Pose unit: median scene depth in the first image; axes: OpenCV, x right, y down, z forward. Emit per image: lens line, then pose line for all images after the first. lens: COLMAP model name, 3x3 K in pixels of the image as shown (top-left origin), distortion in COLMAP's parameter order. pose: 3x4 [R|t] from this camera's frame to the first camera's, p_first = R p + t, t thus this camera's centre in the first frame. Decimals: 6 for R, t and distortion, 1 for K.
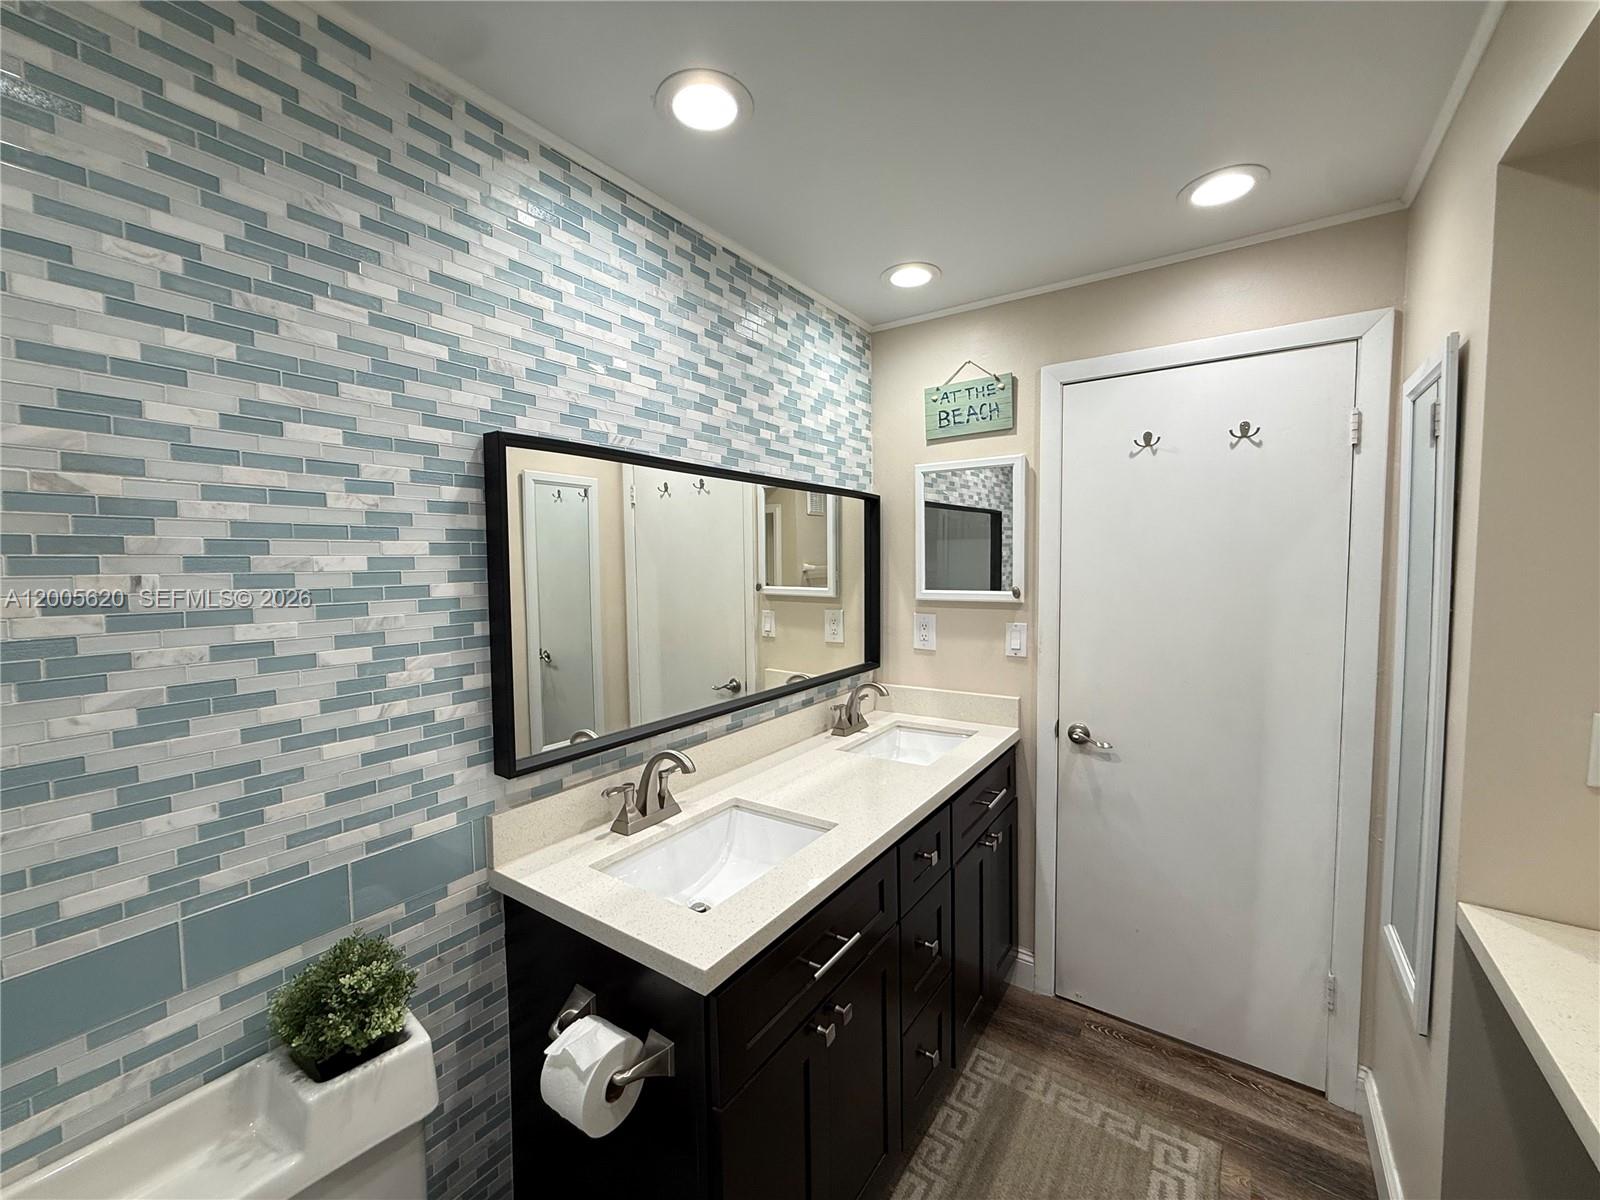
lens RADIAL K [[640.3, 0, 797.5], [0, 640.3, 598.7], [0, 0, 1]] dist [-0.000084, 0.000332]
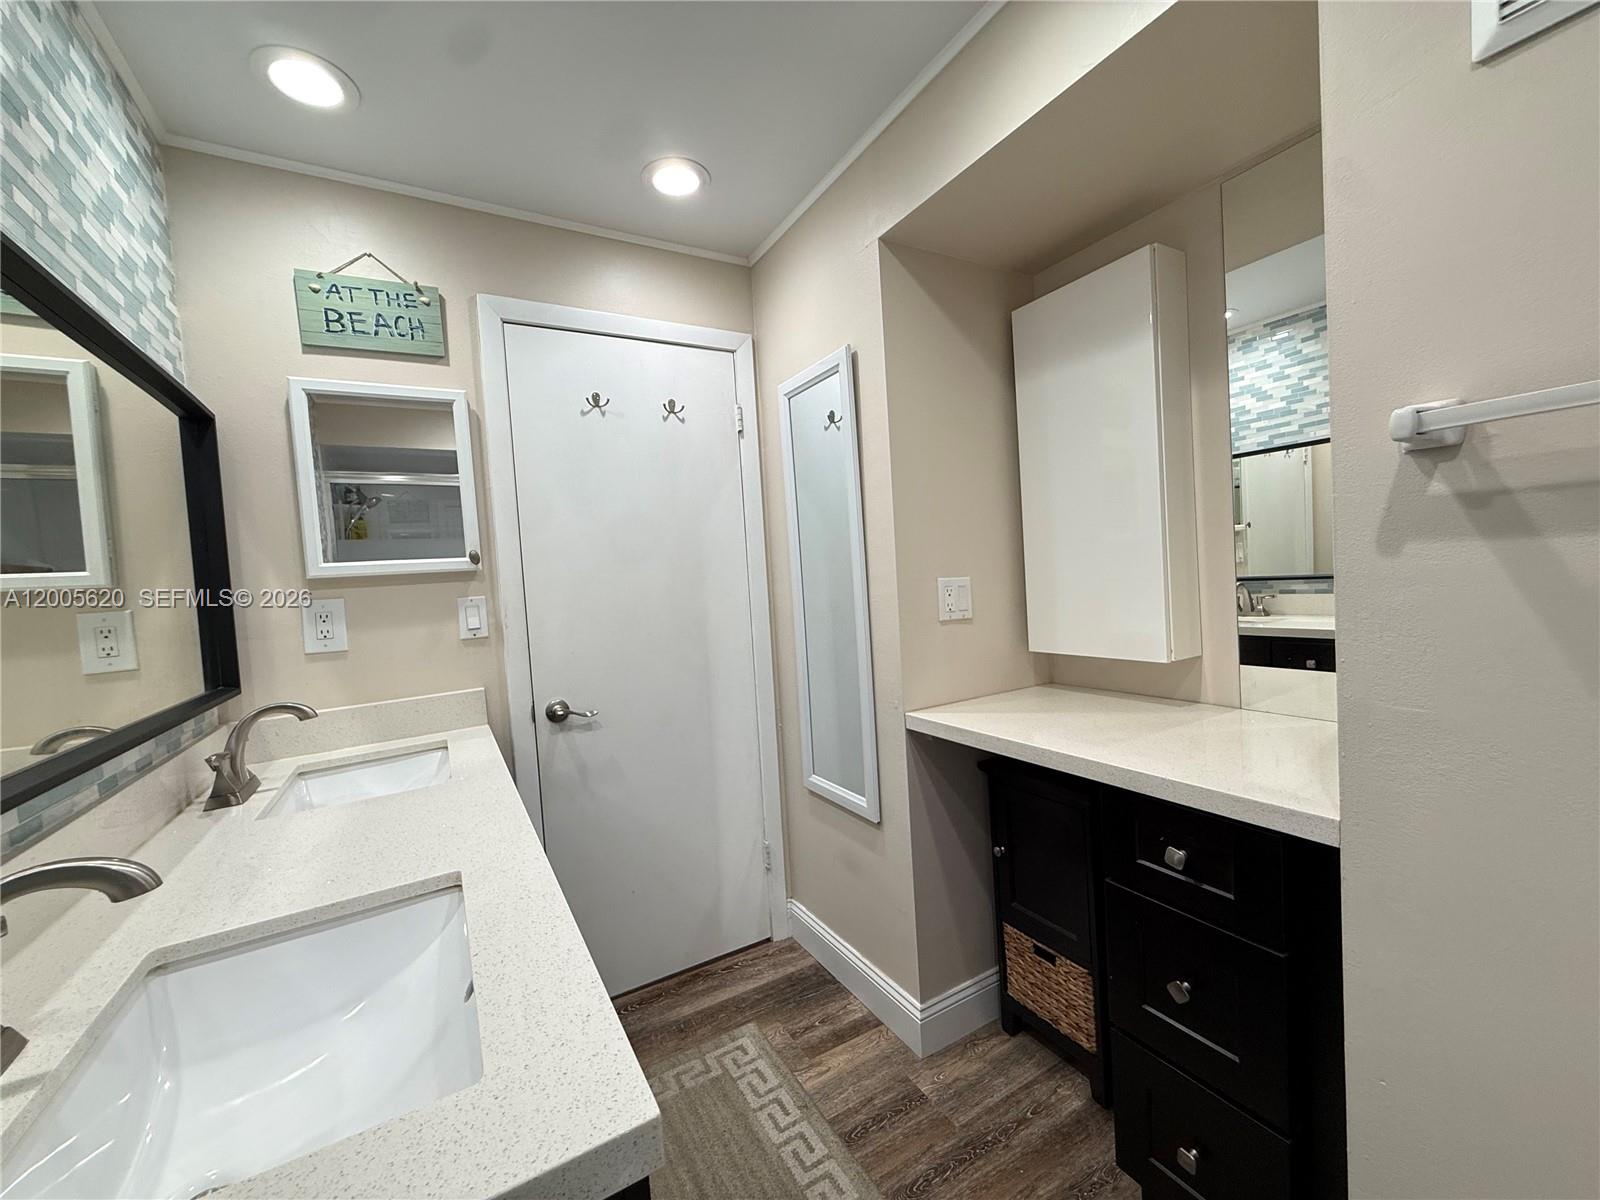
lens RADIAL K [[640.3, 0, 797.5], [0, 640.3, 598.7], [0, 0, 1]] dist [-0.000084, 0.000332]
pose [[0.424861, -0.052736, 0.903721, -0.223899], [0.112785, 0.993607, 0.004958, 0.084451], [-0.898205, 0.099820, 0.428092, 0.282082]]
